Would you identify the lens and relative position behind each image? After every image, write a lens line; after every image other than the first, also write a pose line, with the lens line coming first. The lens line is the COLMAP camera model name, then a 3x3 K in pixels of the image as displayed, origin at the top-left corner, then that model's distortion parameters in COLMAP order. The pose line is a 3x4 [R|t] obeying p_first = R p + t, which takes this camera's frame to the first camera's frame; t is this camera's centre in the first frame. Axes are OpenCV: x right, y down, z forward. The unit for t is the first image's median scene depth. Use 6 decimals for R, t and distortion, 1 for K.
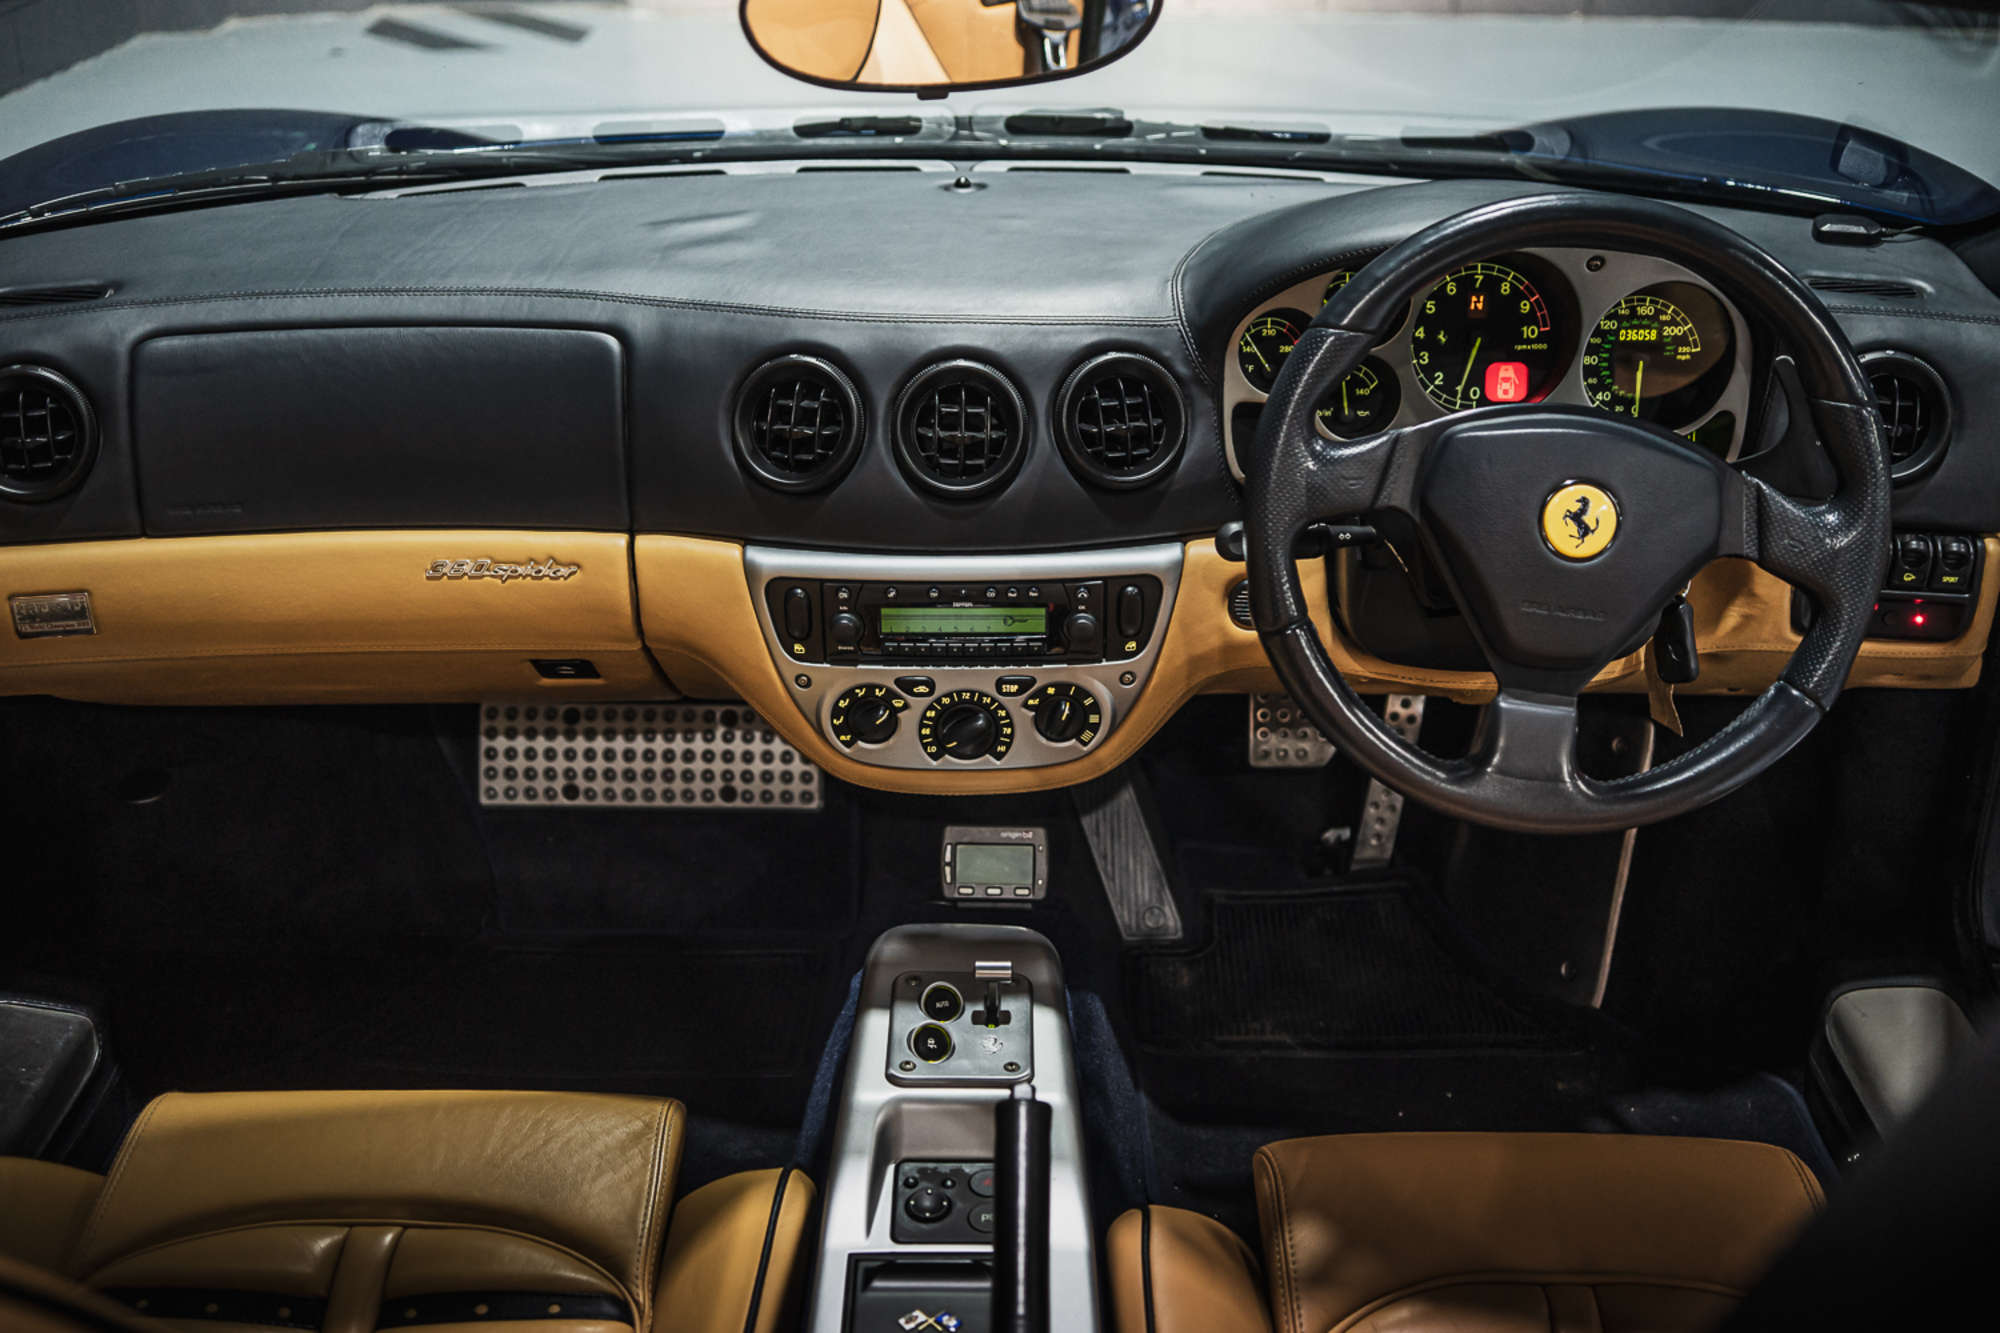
lens RADIAL K [[2121.9, 0, 1006.0], [0, 2121.9, 700.7], [0, 0, 1]] dist [-0.003036, -0.002691]
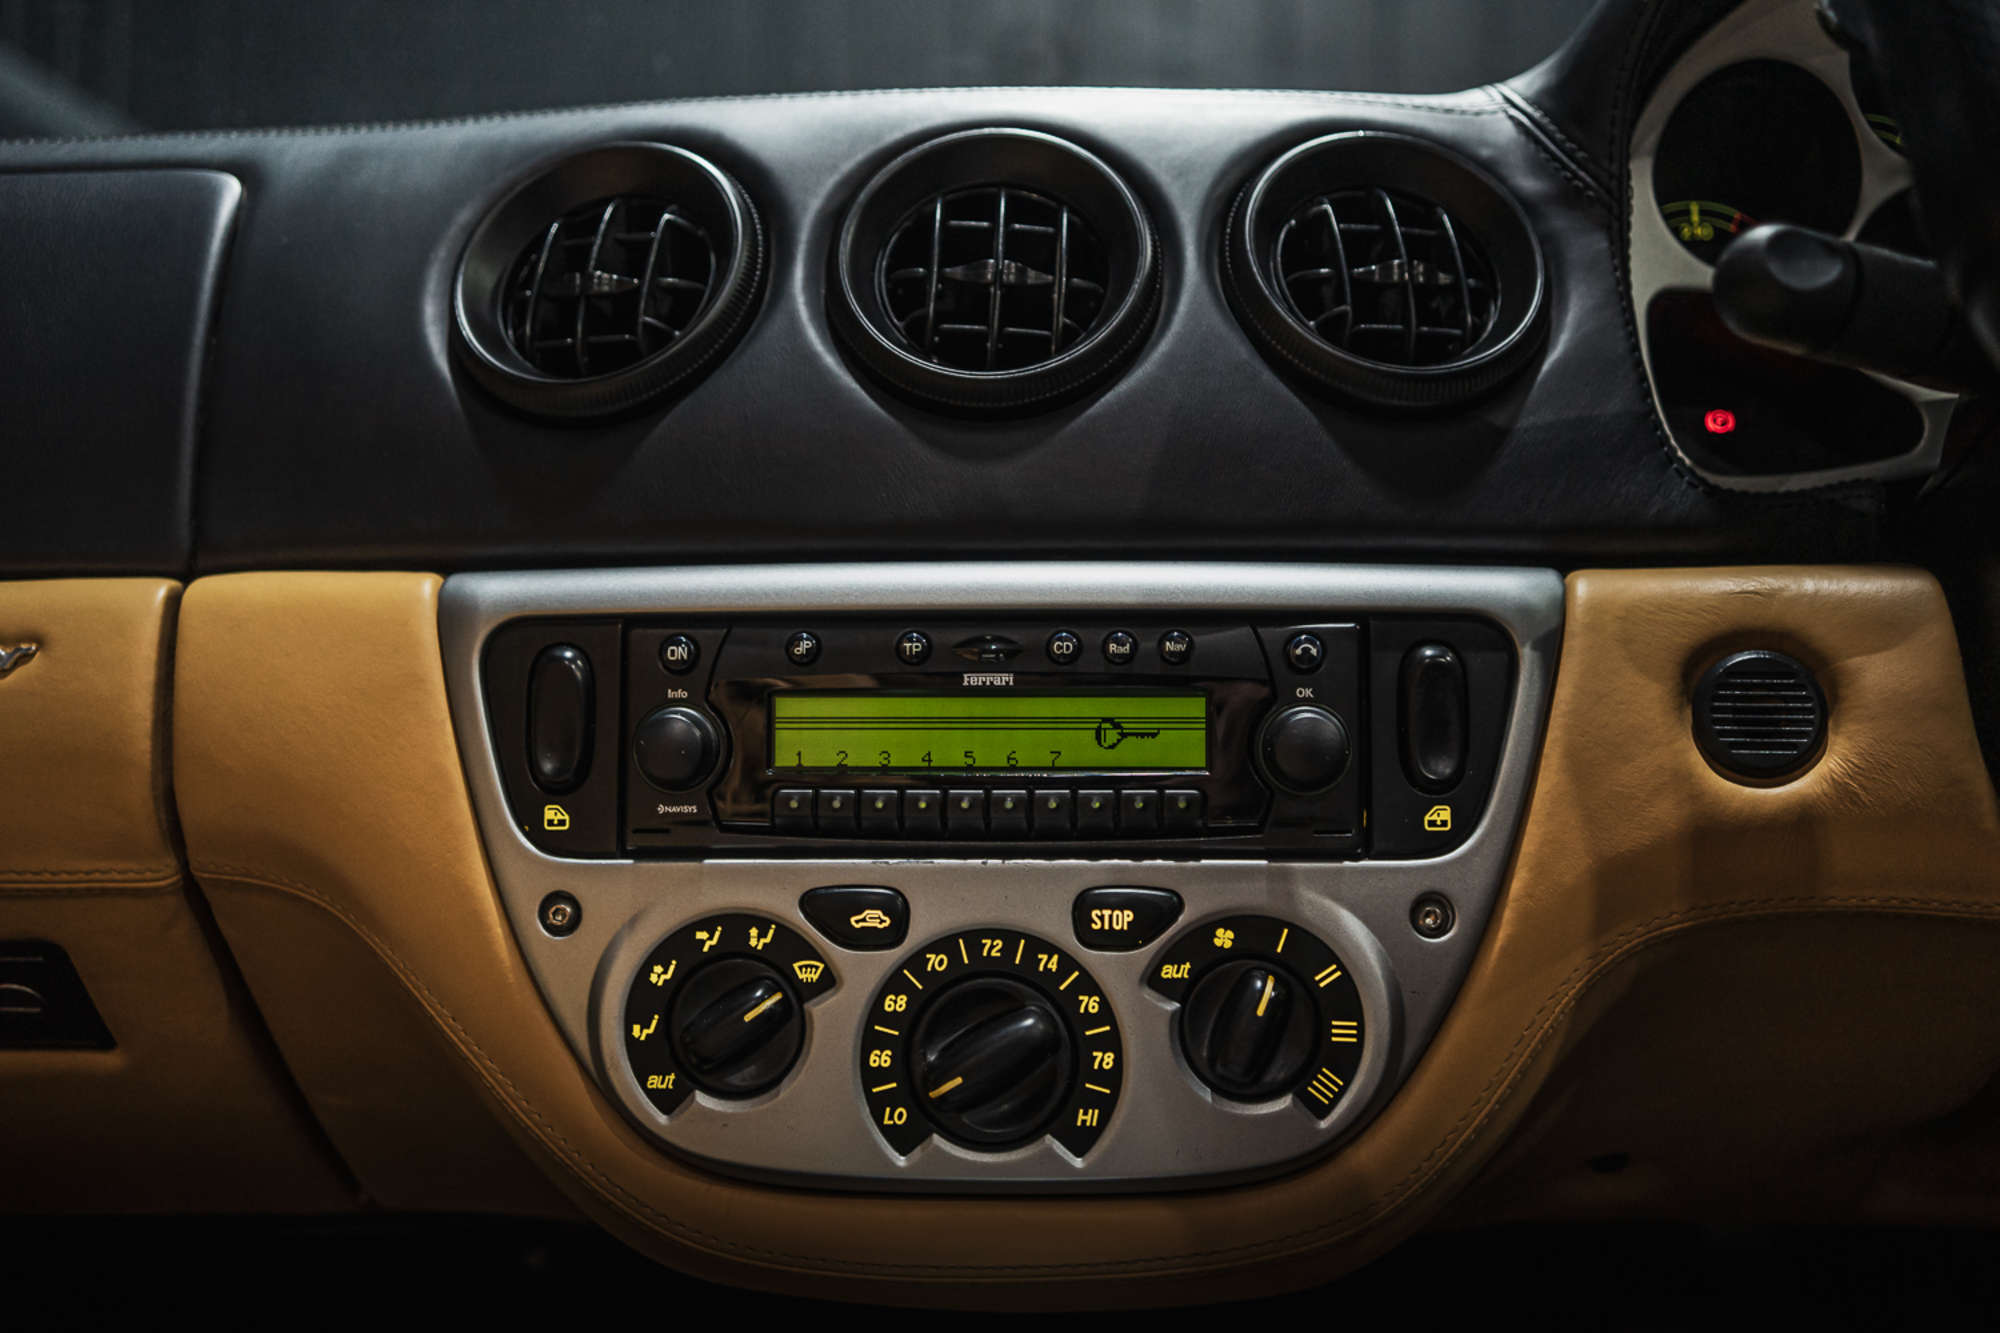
lens RADIAL K [[2123.2, 0, 1001.2], [0, 2123.2, 667.7], [0, 0, 1]] dist [0.095837, 0.007776]
pose [[0.998623, 0.004370, -0.052276, 0.001821], [-0.029941, 0.865739, -0.499600, 0.139726], [0.043075, 0.500477, 0.864677, 0.656249]]
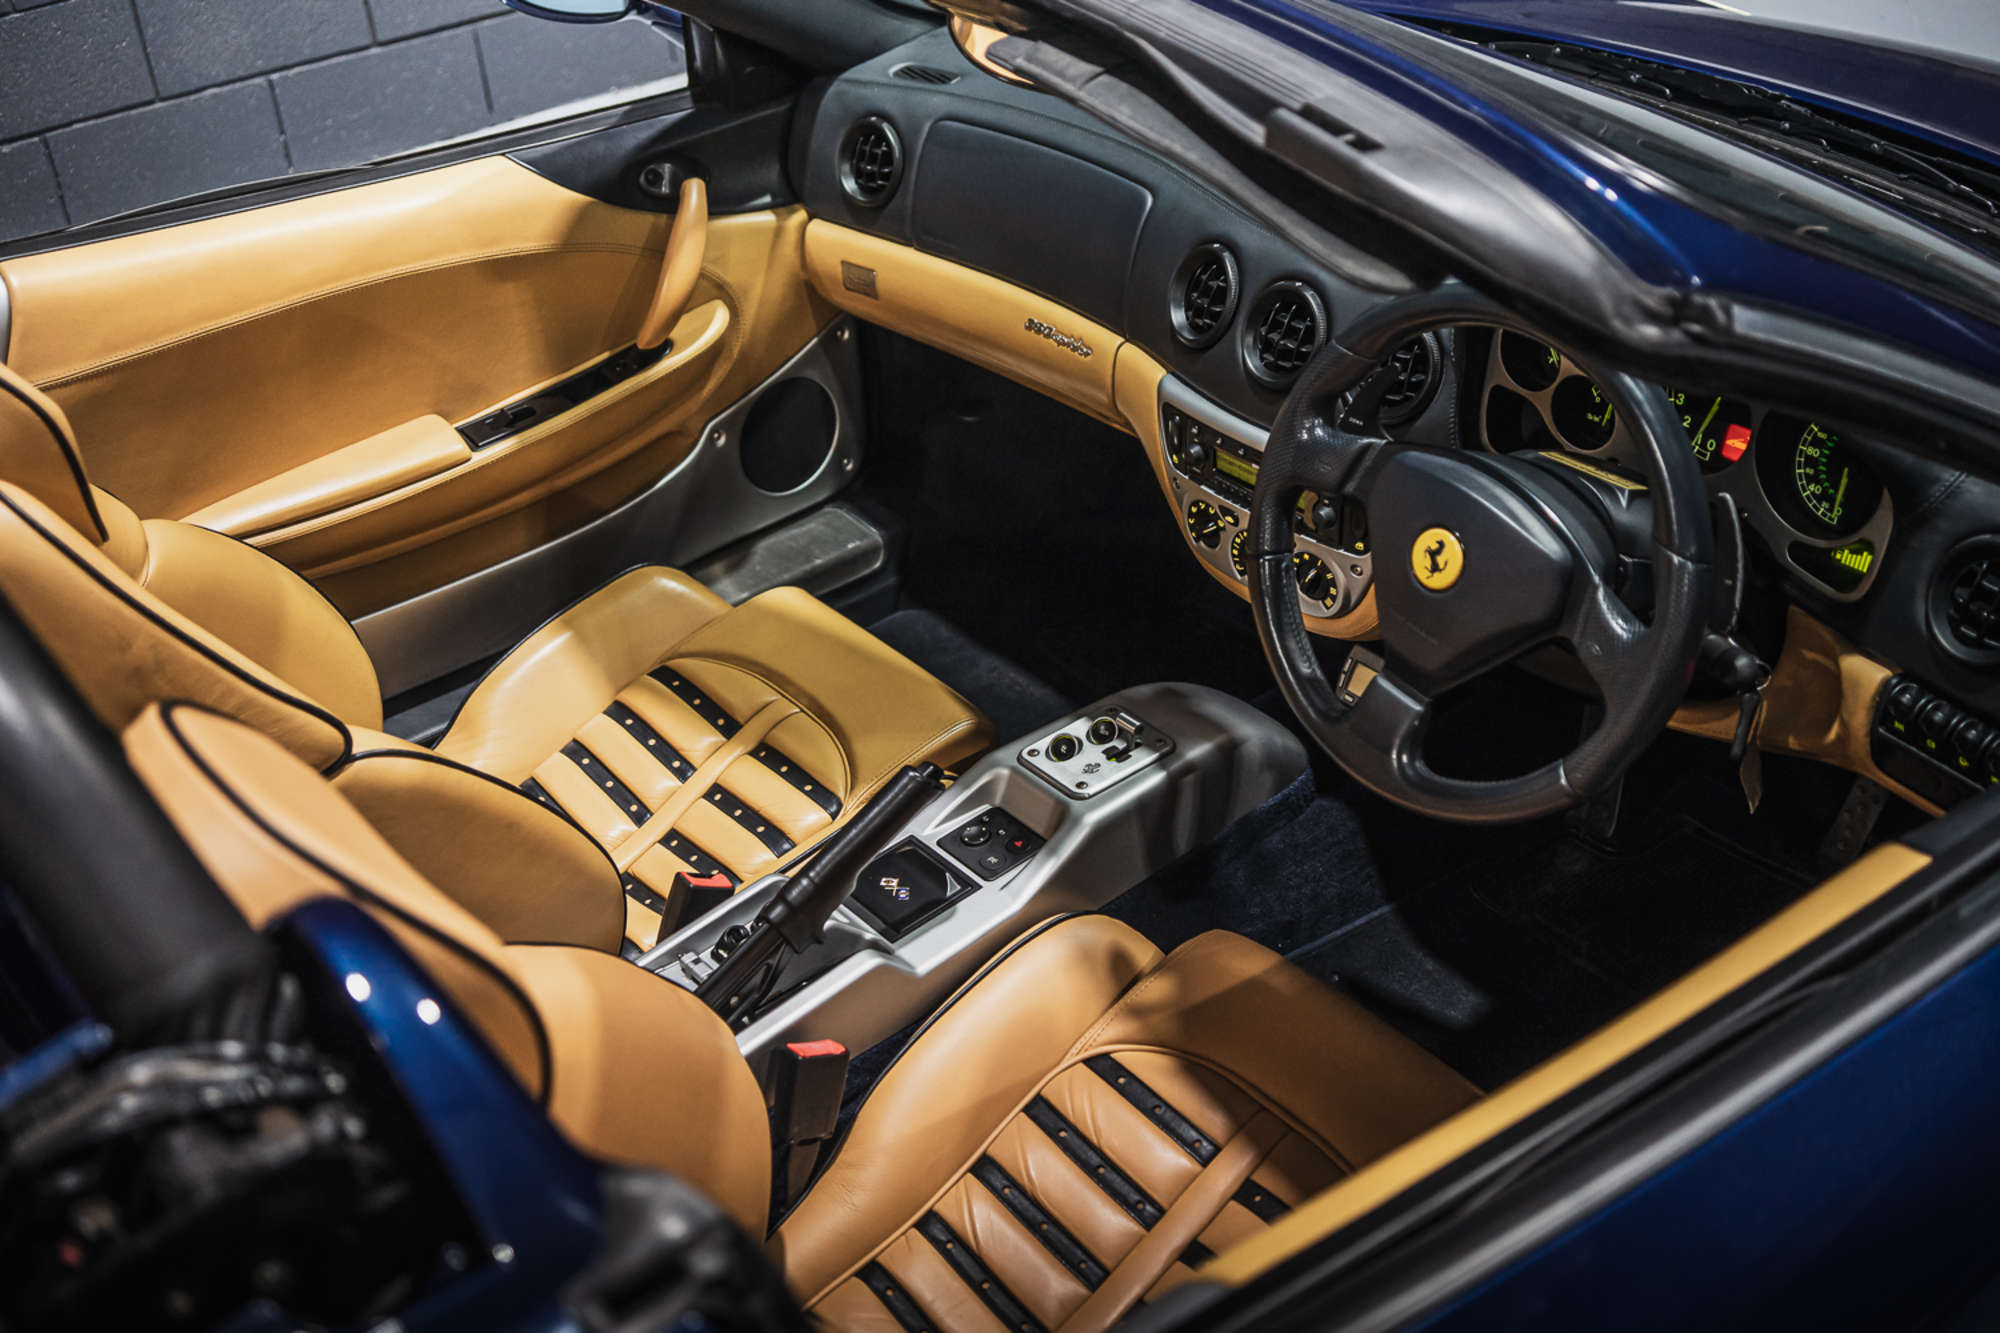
lens RADIAL K [[2161.7, 0, 1015.0], [0, 2161.7, 694.7], [0, 0, 1]] dist [0.071222, -0.281998]
pose [[0.637659, 0.404537, -0.655546, 0.789049], [-0.298430, 0.914281, 0.273916, -0.230988], [0.710162, 0.020970, 0.703726, -0.029677]]
